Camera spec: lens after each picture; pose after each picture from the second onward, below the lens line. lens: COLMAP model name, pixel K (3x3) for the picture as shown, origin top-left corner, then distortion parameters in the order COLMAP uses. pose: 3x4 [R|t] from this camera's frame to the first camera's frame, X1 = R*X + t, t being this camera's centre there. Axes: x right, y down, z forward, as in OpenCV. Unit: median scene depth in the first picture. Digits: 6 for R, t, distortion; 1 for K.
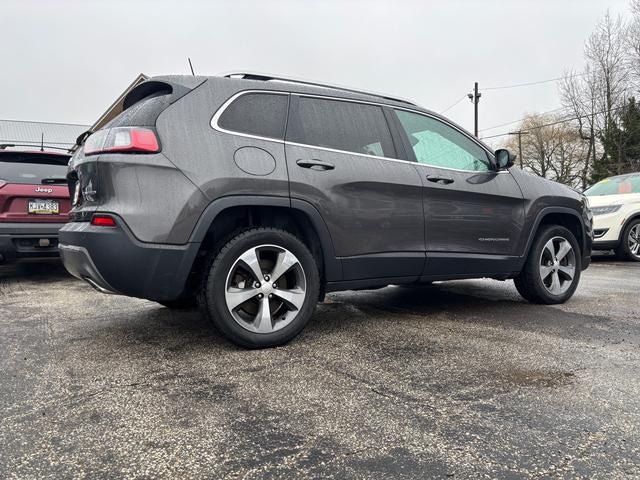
lens RADIAL K [[488.2, 0, 318.3], [0, 488.2, 242.9], [0, 0, 1]] dist [0.032726, -0.034459]
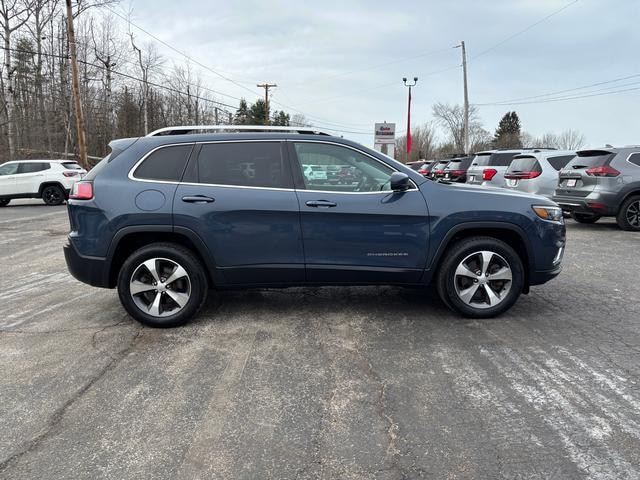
lens RADIAL K [[485.5, 0, 315.9], [0, 485.5, 239.2], [0, 0, 1]] dist [0.004568, 0.001757]
pose [[0.872754, 0.061139, -0.484316, 0.962748], [-0.008356, 0.993852, 0.110405, -0.207096], [0.488088, -0.092309, 0.867899, -0.025587]]
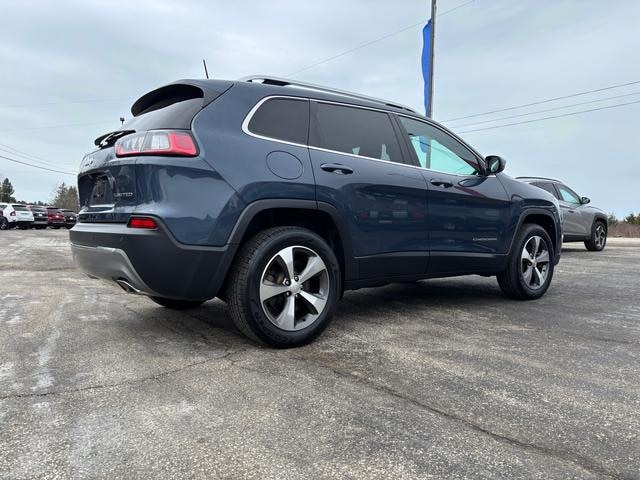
lens RADIAL K [[488.2, 0, 319.9], [0, 488.2, 237.2], [0, 0, 1]] dist [0.032726, -0.034459]
pose [[0.993275, 0.001365, 0.115770, -0.167098], [-0.001349, 0.999999, -0.000217, -0.013514], [-0.115770, 0.000059, 0.993276, -0.037152]]
